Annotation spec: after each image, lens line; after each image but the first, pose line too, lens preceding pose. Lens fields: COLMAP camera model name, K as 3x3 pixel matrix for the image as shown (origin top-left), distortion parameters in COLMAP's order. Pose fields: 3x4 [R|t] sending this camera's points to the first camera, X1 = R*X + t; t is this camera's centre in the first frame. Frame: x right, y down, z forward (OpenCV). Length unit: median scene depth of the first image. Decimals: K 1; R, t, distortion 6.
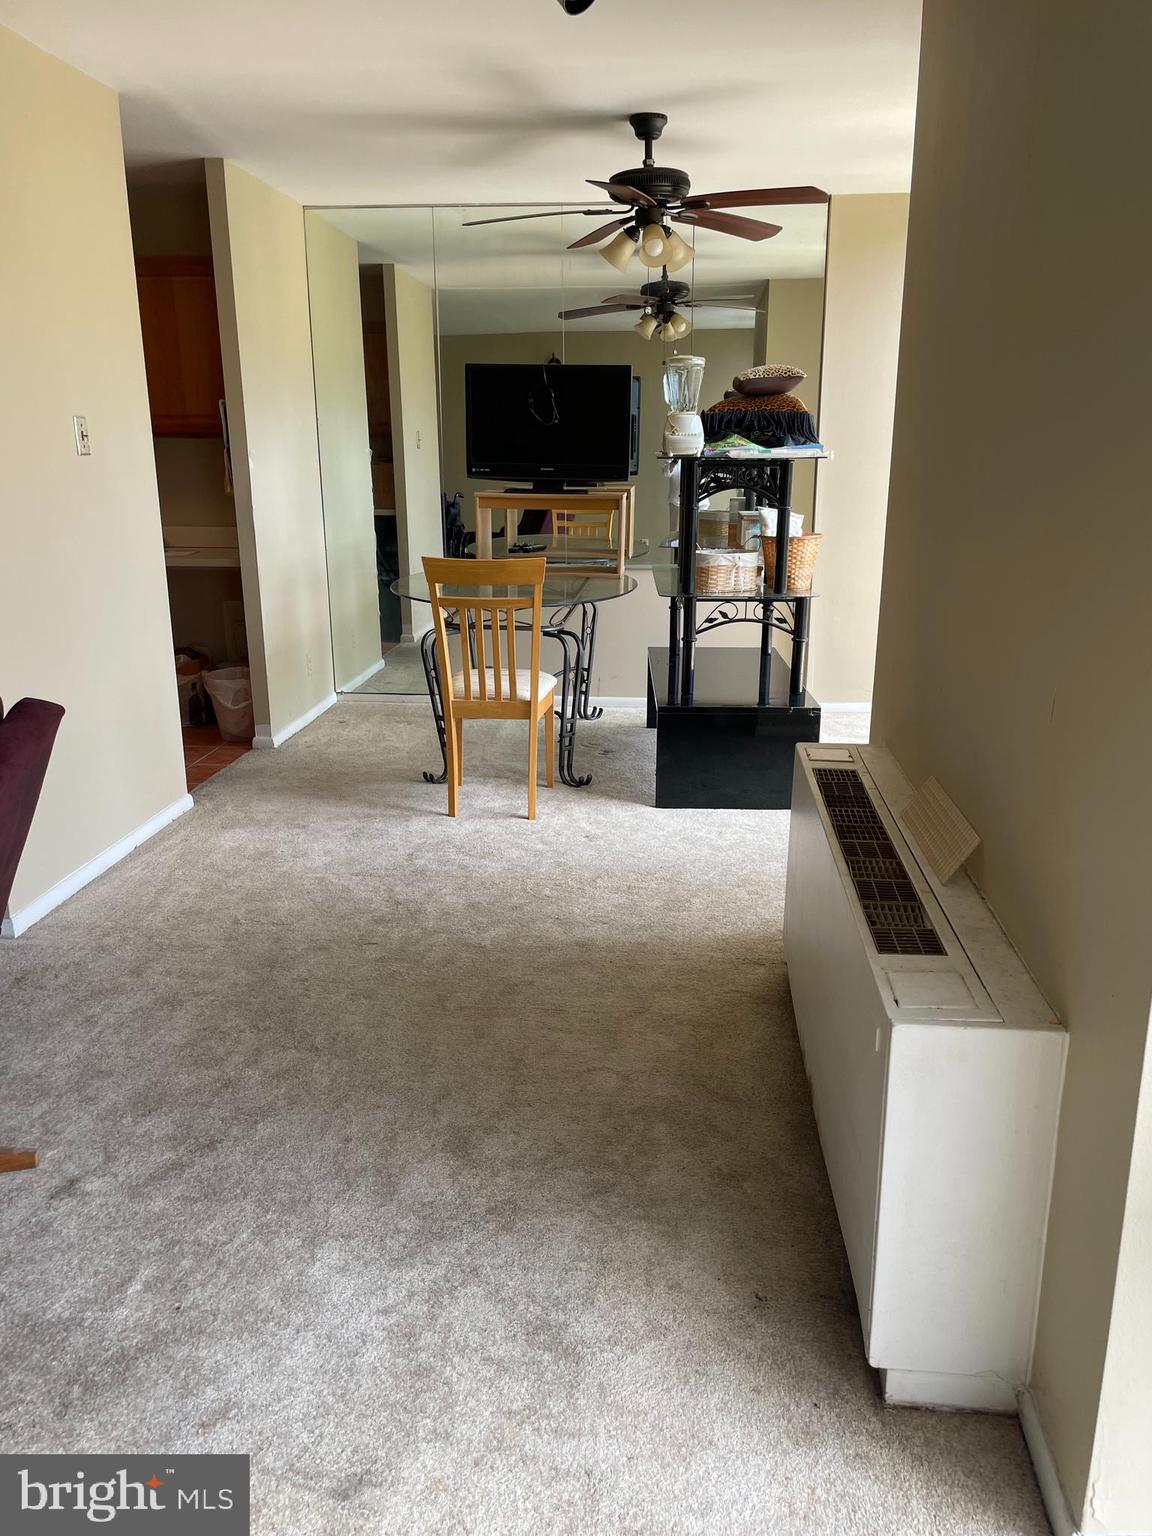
lens RADIAL K [[1220.4, 0, 590.9], [0, 1220.4, 801.0], [0, 0, 1]] dist [0.092178, -0.129730]
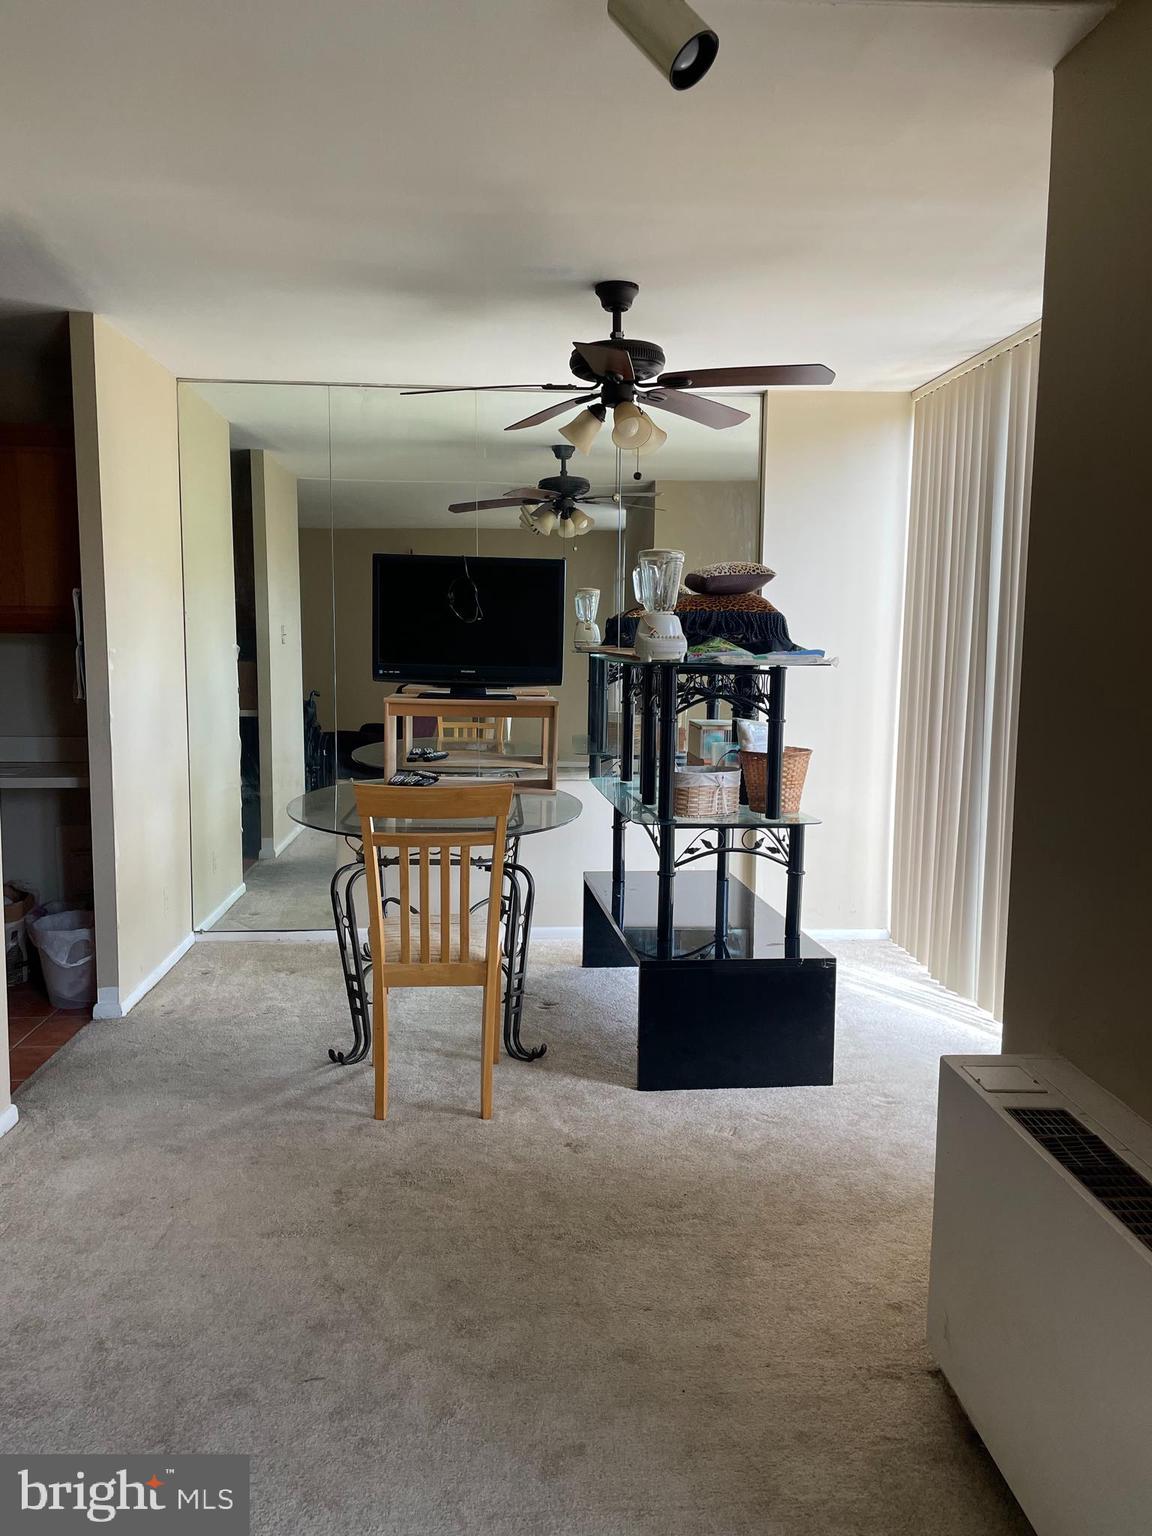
lens RADIAL K [[1220.4, 0, 582.5], [0, 1220.4, 771.3], [0, 0, 1]] dist [0.092178, -0.129730]
pose [[0.989669, -0.005900, 0.143247, -0.091934], [0.030551, 0.984883, -0.170508, -0.061319], [-0.140076, 0.173123, 0.974888, 0.192972]]
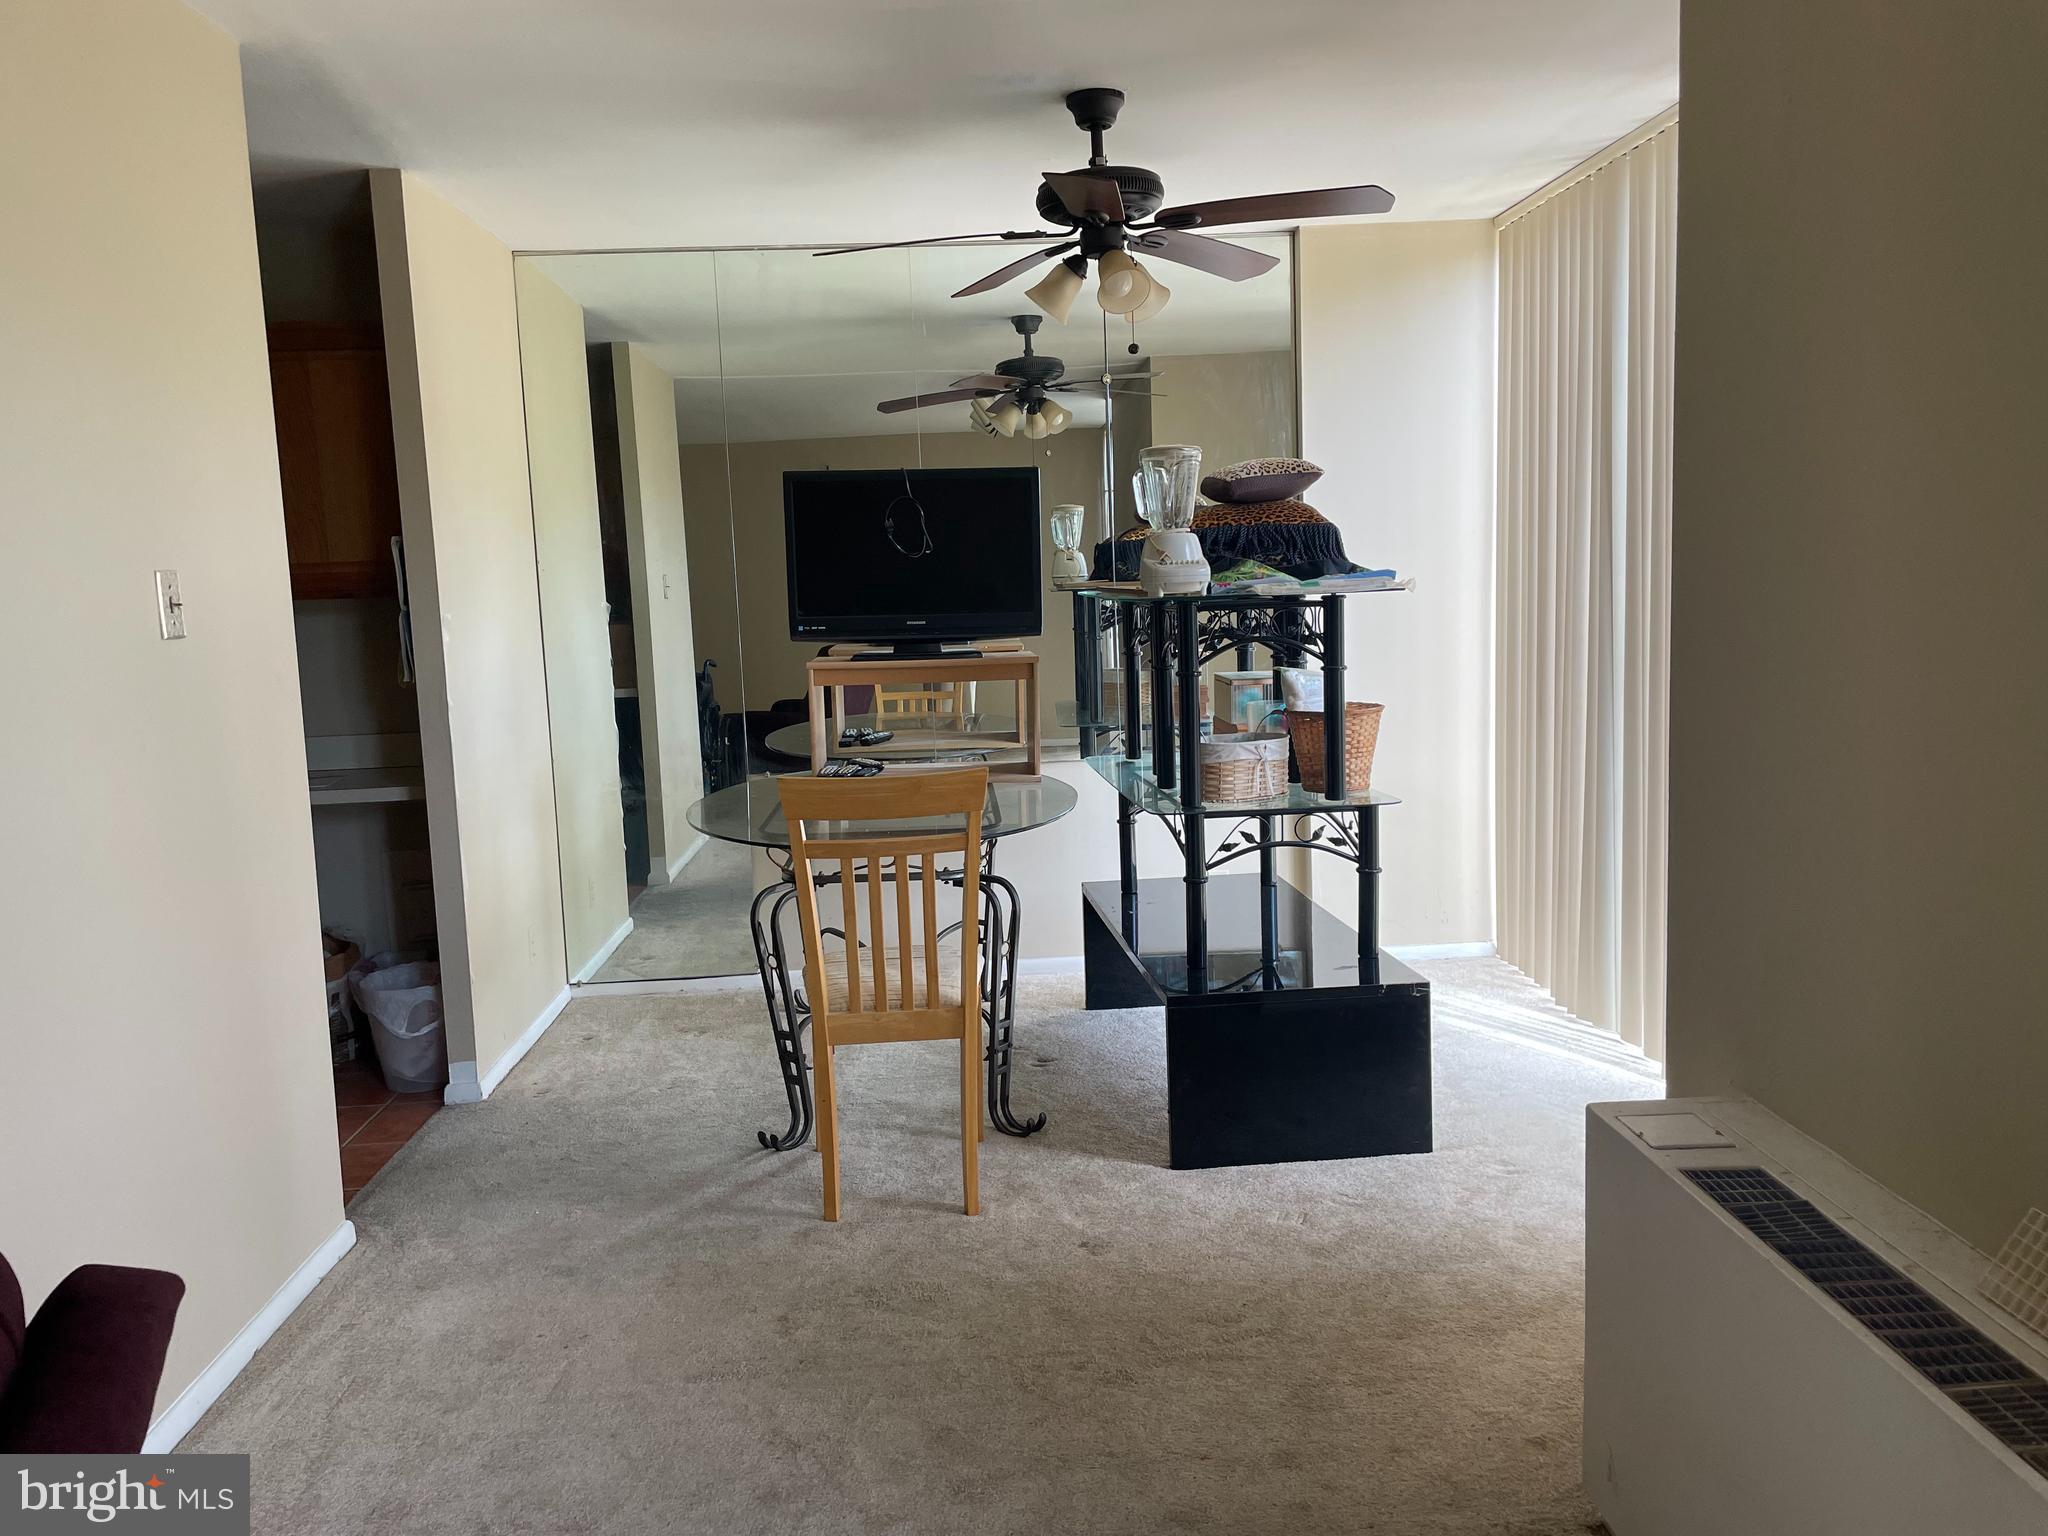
lens RADIAL K [[1627.1, 0, 1031.3], [0, 1627.1, 763.0], [0, 0, 1]] dist [0.092178, -0.129730]
pose [[0.991019, -0.051871, 0.123252, -0.098533], [0.072068, 0.983568, -0.165530, -0.059740], [-0.112640, 0.172926, 0.978473, 0.195148]]
